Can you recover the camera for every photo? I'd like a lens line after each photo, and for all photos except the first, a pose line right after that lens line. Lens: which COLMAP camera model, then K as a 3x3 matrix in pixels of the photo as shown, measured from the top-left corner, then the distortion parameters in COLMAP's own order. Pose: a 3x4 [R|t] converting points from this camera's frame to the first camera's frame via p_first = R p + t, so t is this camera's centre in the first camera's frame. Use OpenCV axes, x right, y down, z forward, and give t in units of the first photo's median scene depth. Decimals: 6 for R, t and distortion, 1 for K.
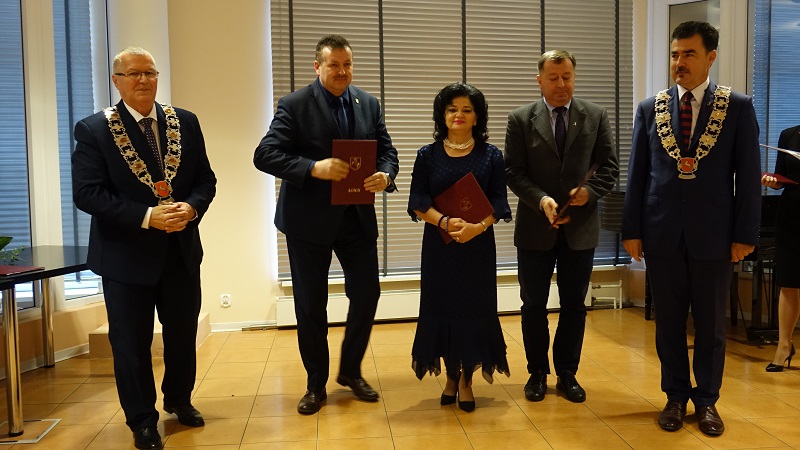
lens RADIAL K [[732.2, 0, 400.0], [0, 732.2, 225.0], [0, 0, 1]] dist [0.042225, -0.002950]
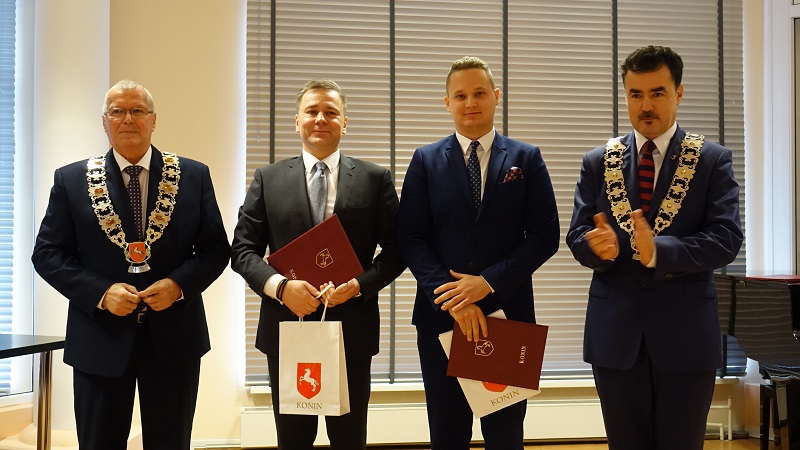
lens RADIAL K [[1002.1, 0, 400.0], [0, 1002.1, 225.0], [0, 0, 1]] dist [-0.002325, 0.035212]
pose [[0.994513, 0.013193, -0.103773, 0.246186], [-0.022043, 0.996171, -0.084602, -0.008406], [0.102260, 0.086425, 0.990996, 0.000362]]
